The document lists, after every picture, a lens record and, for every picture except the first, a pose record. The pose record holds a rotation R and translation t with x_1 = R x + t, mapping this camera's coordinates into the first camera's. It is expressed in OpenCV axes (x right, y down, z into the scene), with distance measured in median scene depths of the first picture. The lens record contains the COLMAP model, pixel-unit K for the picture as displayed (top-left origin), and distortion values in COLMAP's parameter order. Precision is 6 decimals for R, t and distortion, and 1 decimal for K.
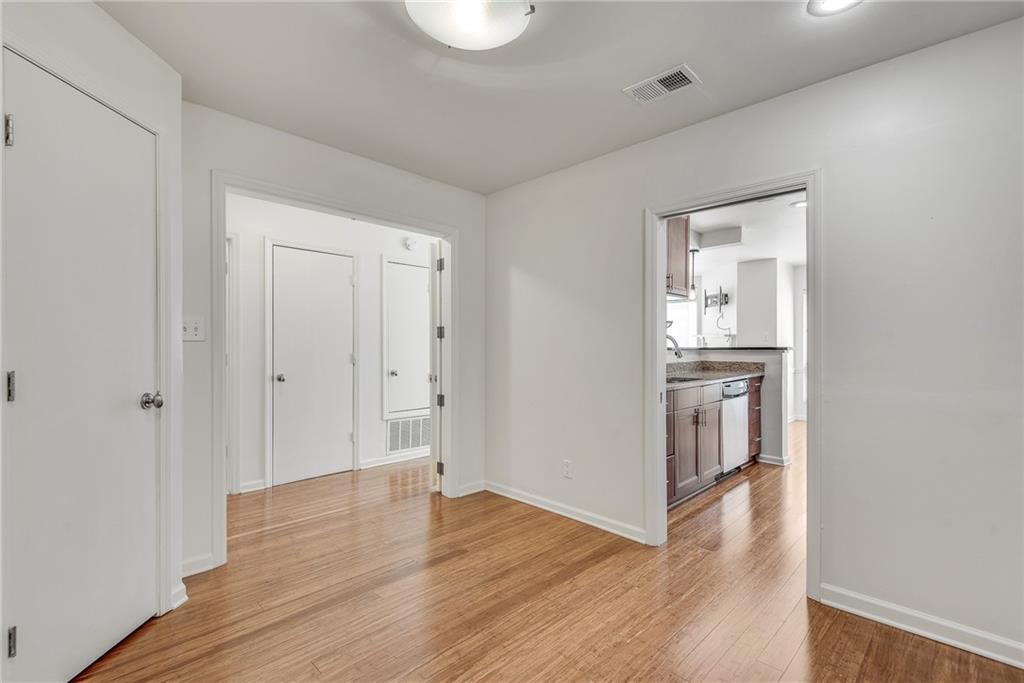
lens RADIAL K [[466.6, 0, 510.0], [0, 466.6, 346.7], [0, 0, 1]] dist [0.037361, -0.022128]
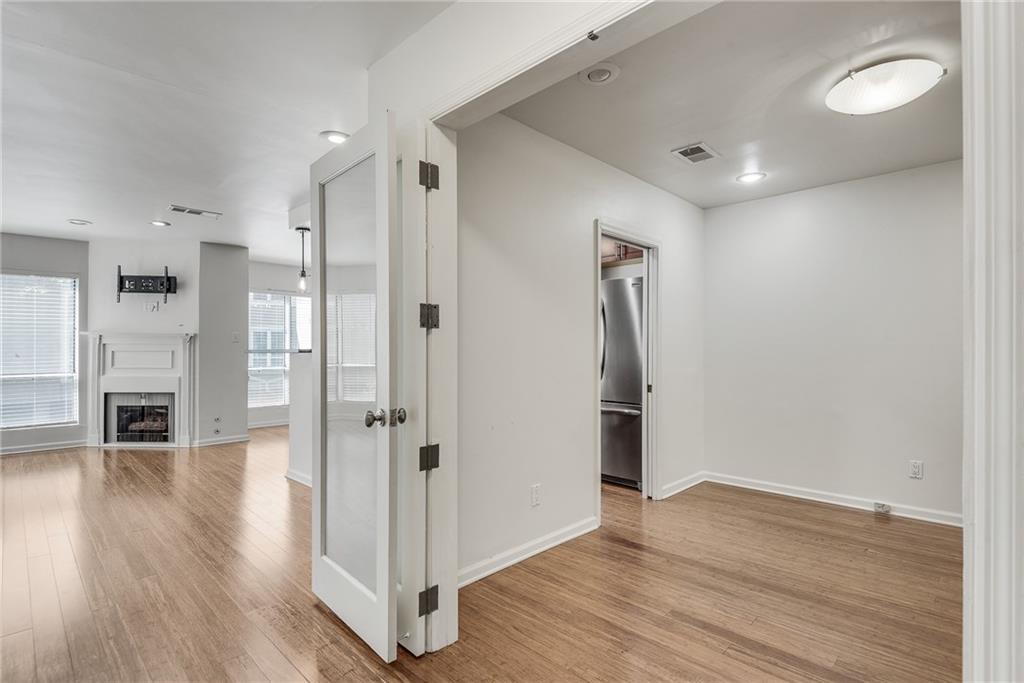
lens RADIAL K [[494.5, 0, 512.0], [0, 494.5, 341.5], [0, 0, 1]] dist [-0.001578, -0.001145]
pose [[-0.003337, 0.011777, 0.999925, -1.062206], [0.000525, 0.999931, -0.011775, 0.002817], [-0.999994, 0.000486, -0.003342, 1.486220]]
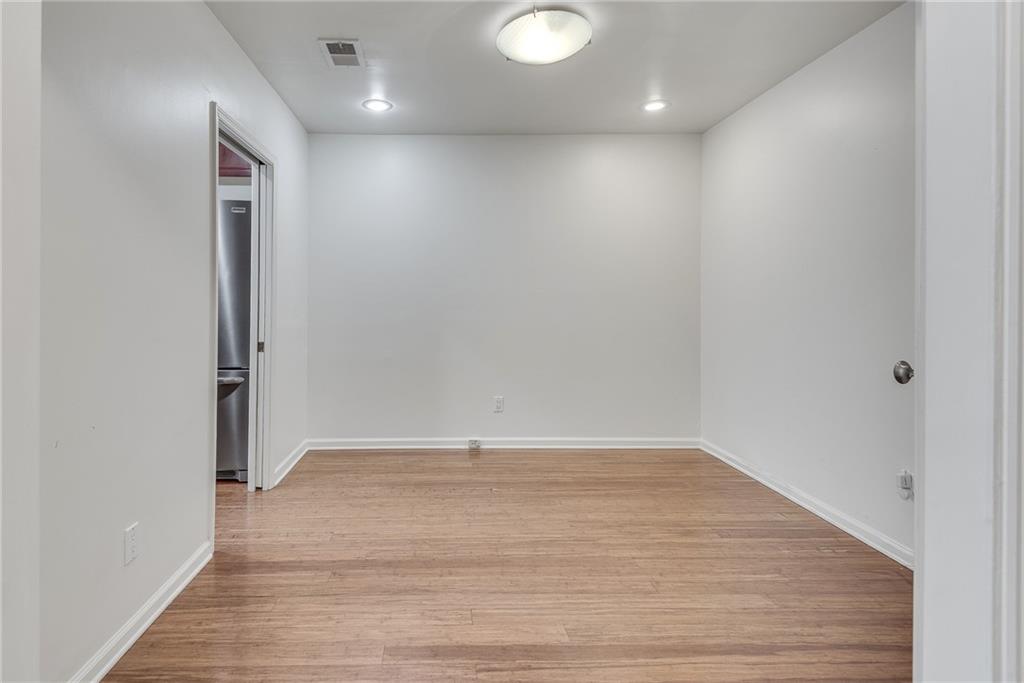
lens RADIAL K [[522.9, 0, 445.6], [0, 522.9, 298.1], [0, 0, 1]] dist [0.023264, -0.000703]
pose [[-0.707705, -0.002154, 0.706505, -0.692423], [-0.002804, 0.999996, 0.000239, 0.013589], [-0.706502, -0.001812, -0.707708, 1.644449]]
